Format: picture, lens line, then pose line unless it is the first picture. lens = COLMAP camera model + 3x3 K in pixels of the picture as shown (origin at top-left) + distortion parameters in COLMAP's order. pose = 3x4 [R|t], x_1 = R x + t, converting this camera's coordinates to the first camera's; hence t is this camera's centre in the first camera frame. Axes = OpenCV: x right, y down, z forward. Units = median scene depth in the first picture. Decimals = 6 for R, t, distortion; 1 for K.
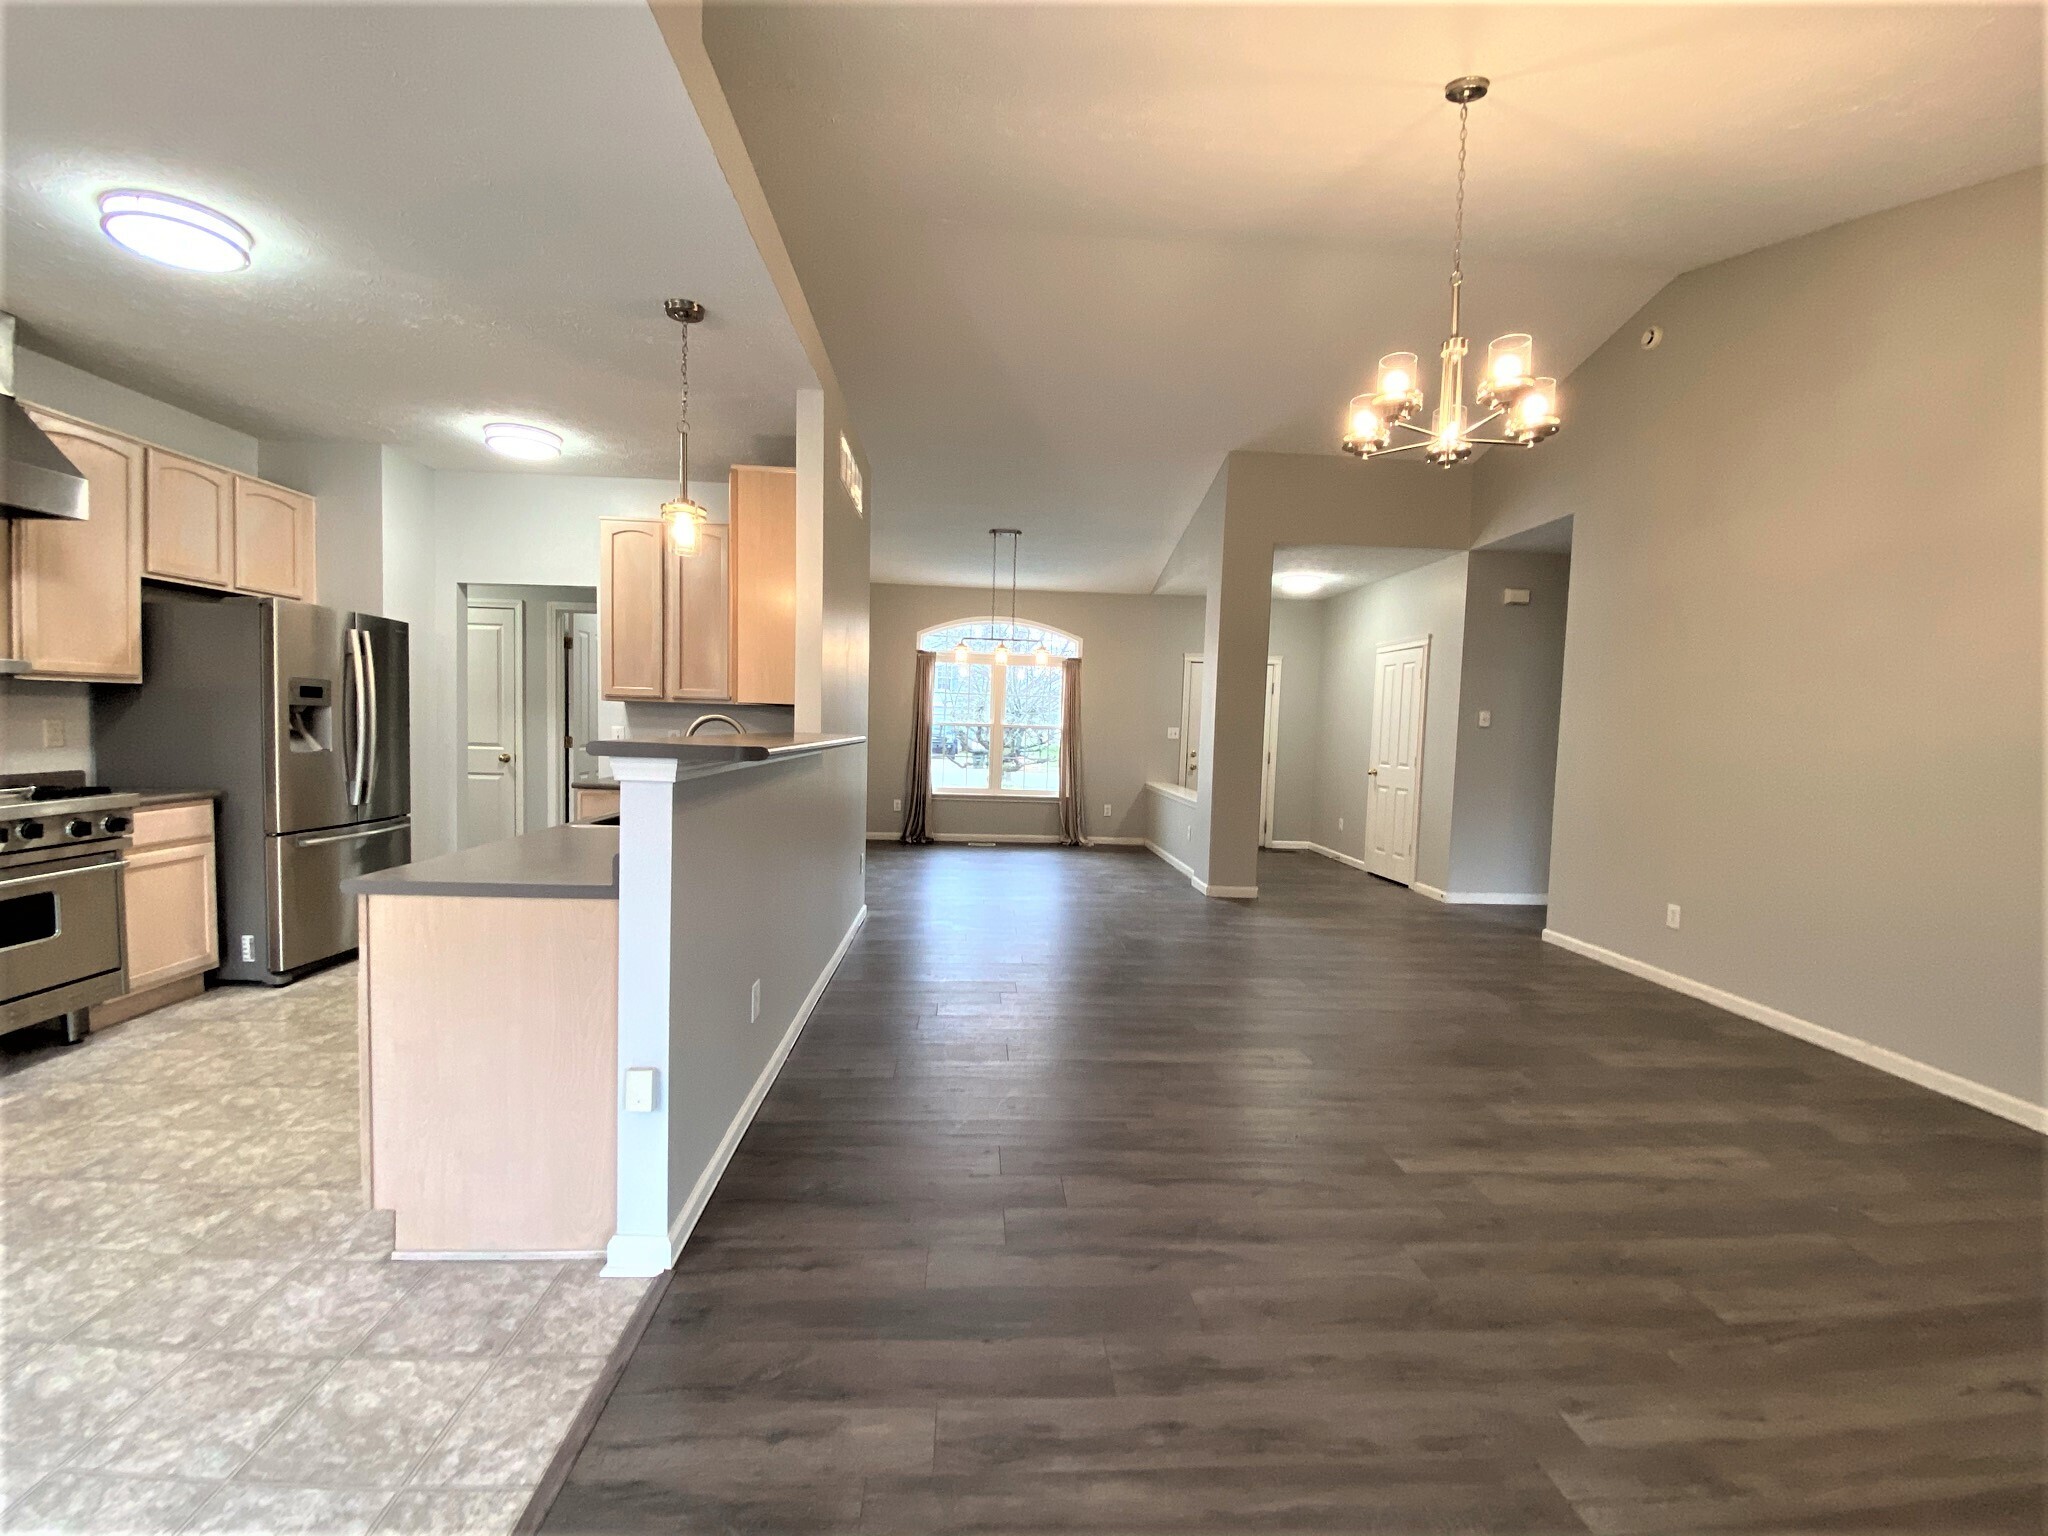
lens RADIAL K [[822.0, 0, 1024.0], [0, 822.0, 768.0], [0, 0, 1]] dist [0.027106, -0.022865]
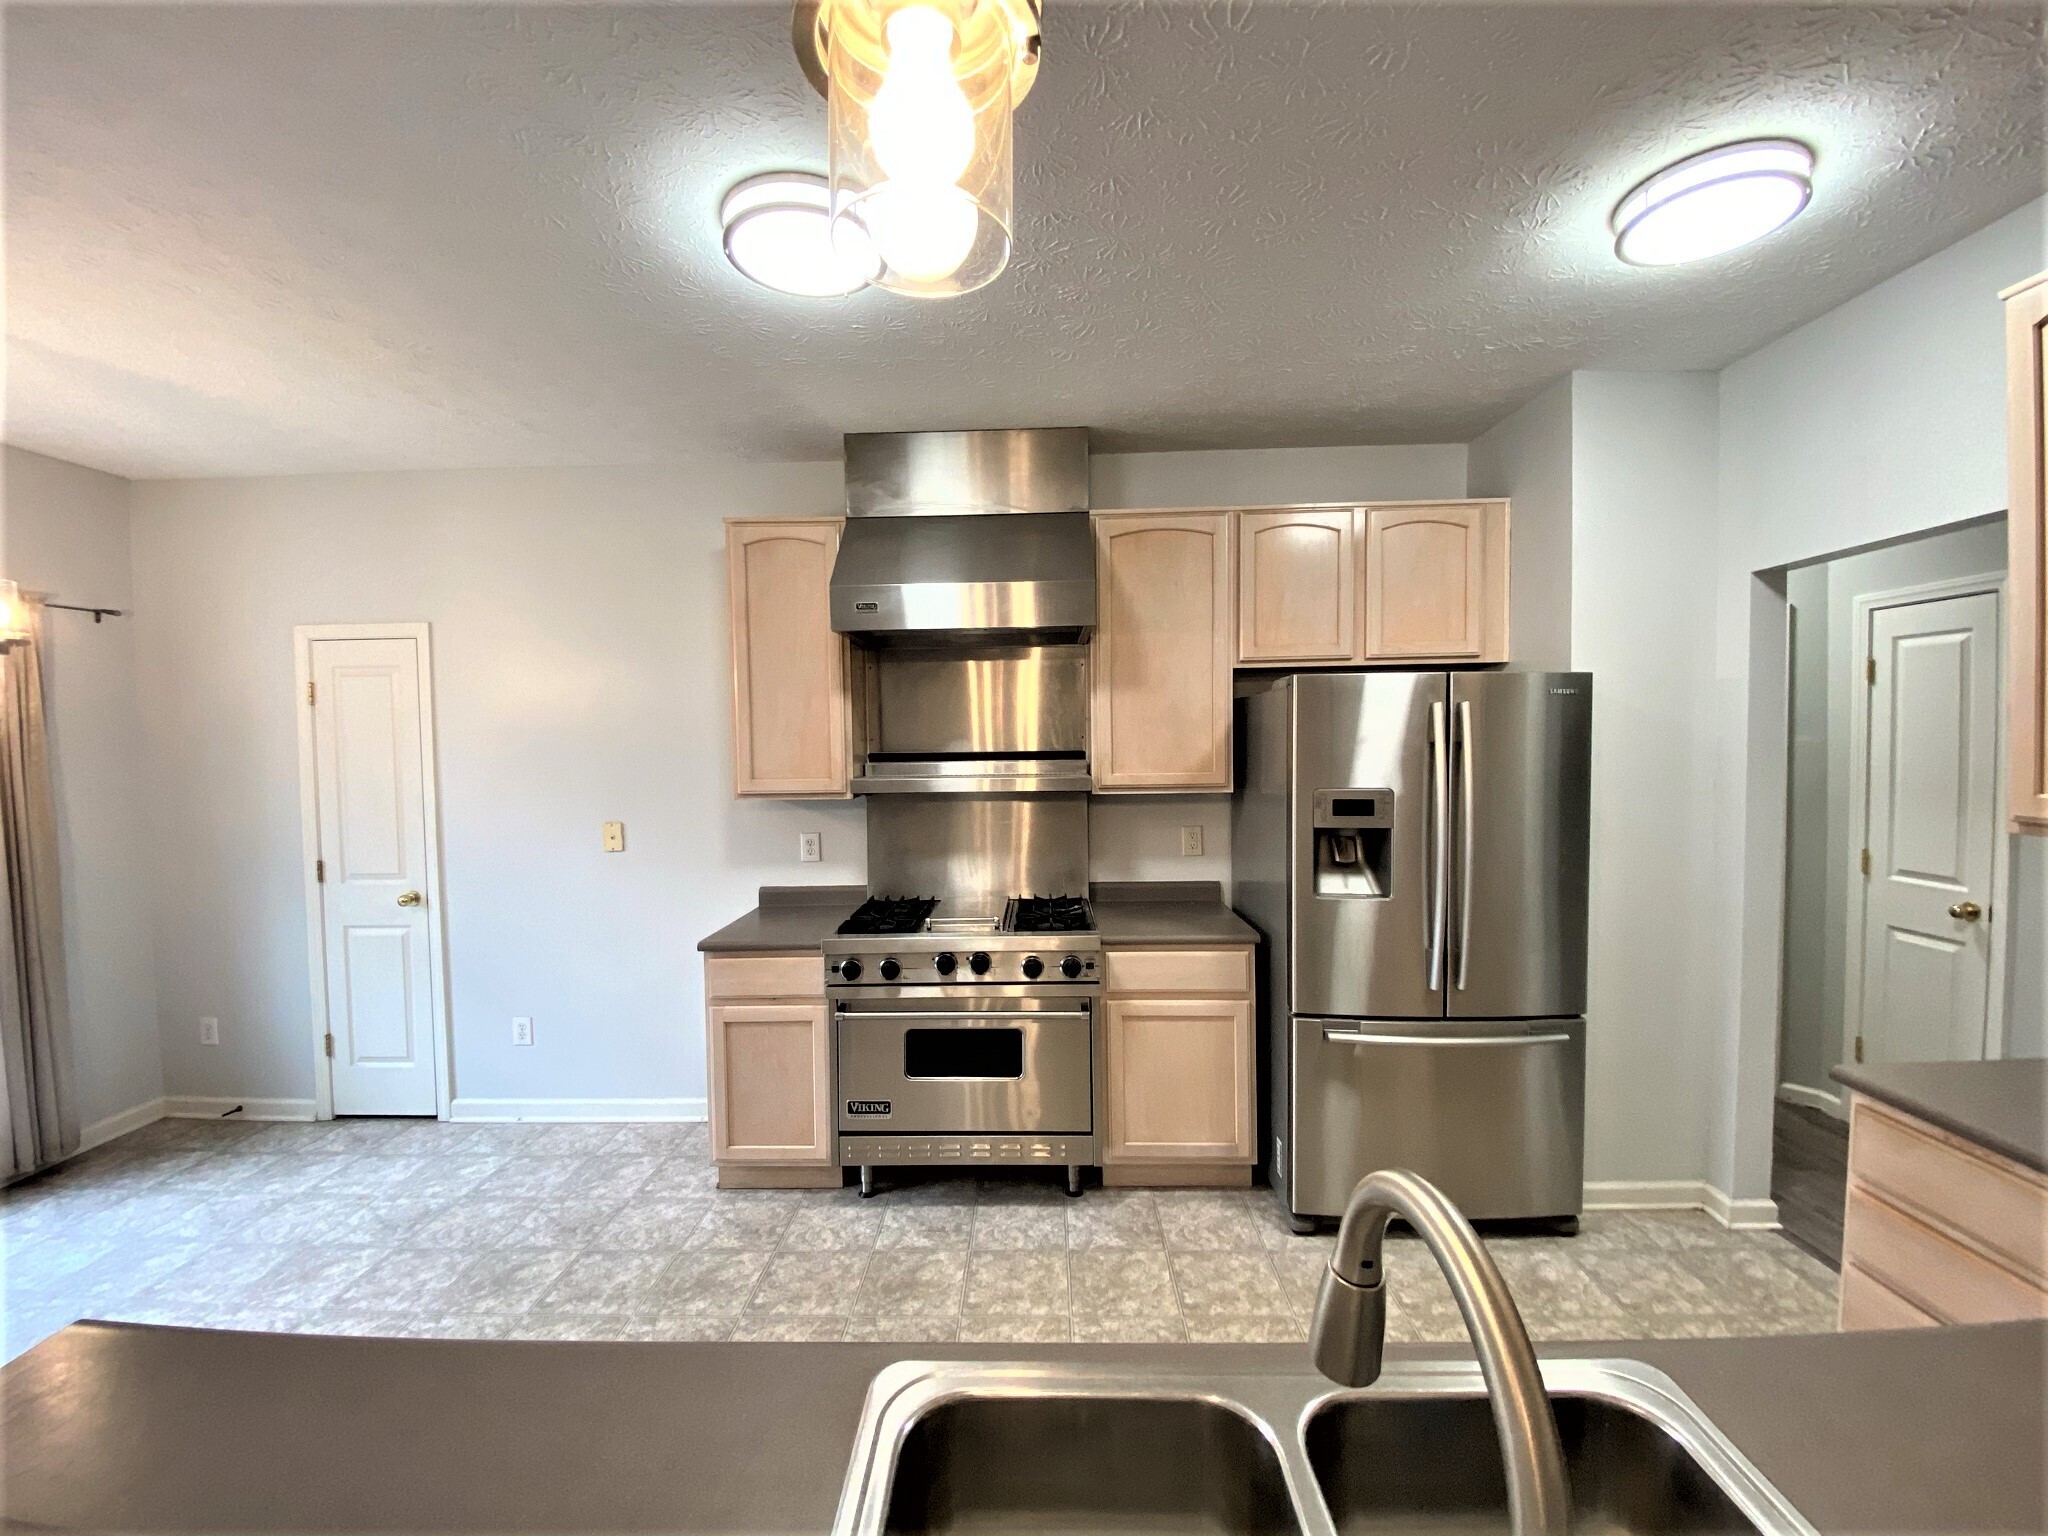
lens RADIAL K [[822.0, 0, 1024.0], [0, 822.0, 768.0], [0, 0, 1]] dist [0.027106, -0.022865]
pose [[-0.086812, 0.008427, -0.996189, -0.193583], [-0.042629, 0.999017, 0.012165, -0.125454], [0.995312, 0.043523, -0.086368, 0.829173]]
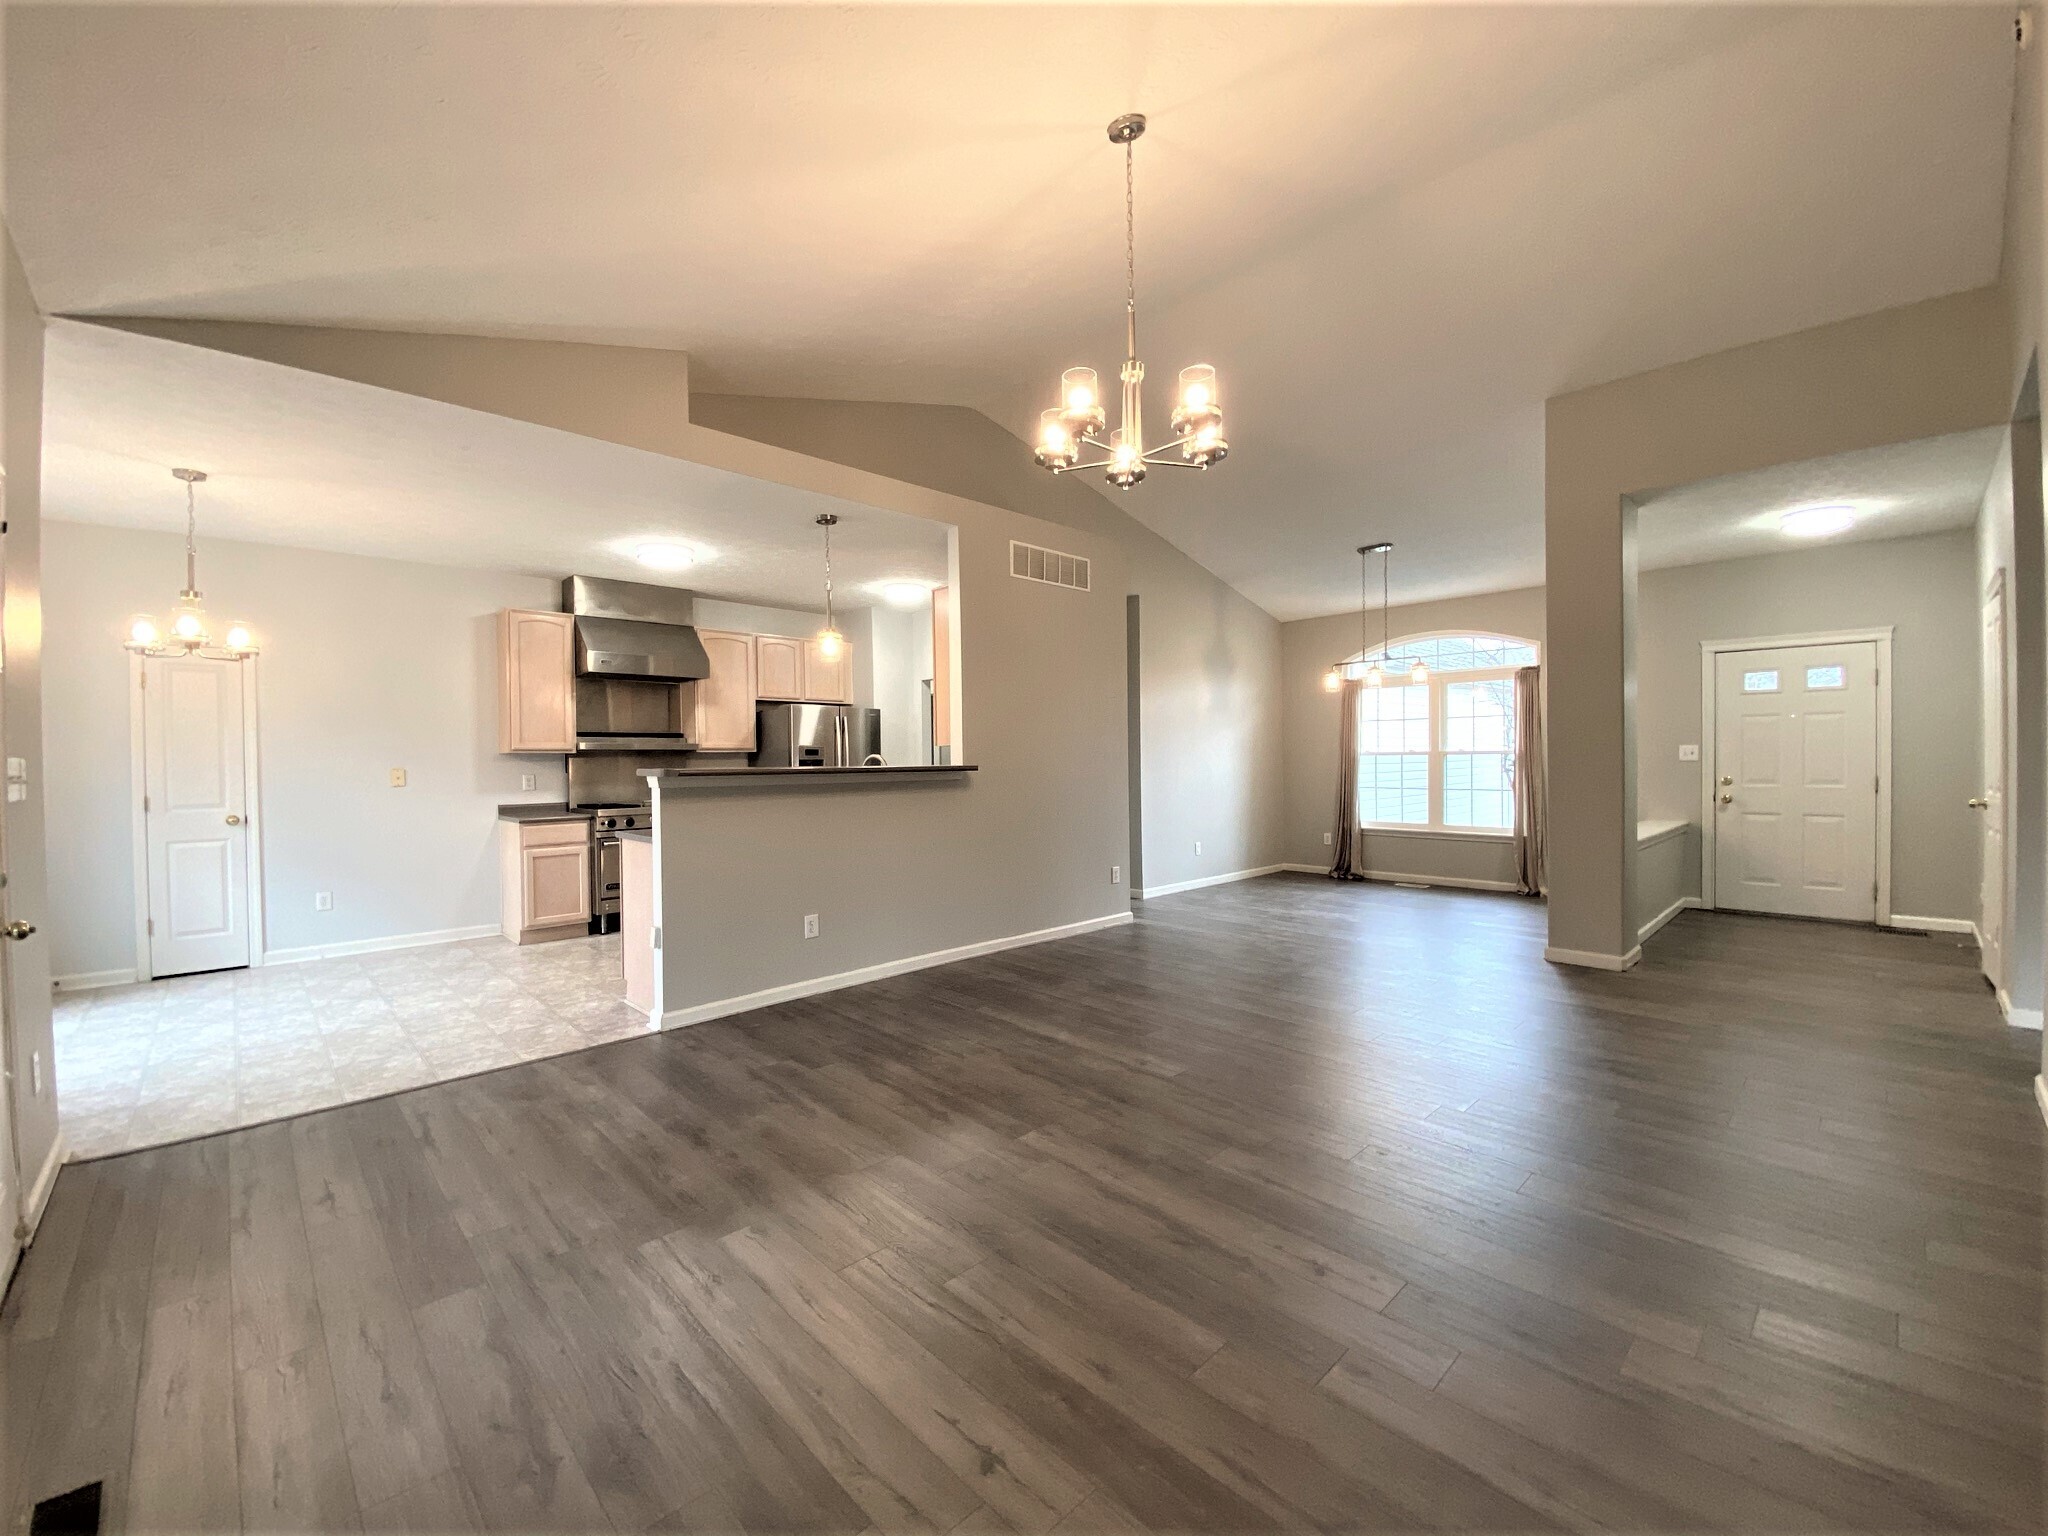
lens RADIAL K [[832.7, 0, 1024.0], [0, 832.7, 768.0], [0, 0, 1]] dist [0.028740, -0.025757]
pose [[0.643934, -0.031229, -0.764443, 0.893879], [-0.009355, 0.998771, -0.048682, 0.030601], [0.765024, 0.038499, 0.642850, 0.178767]]
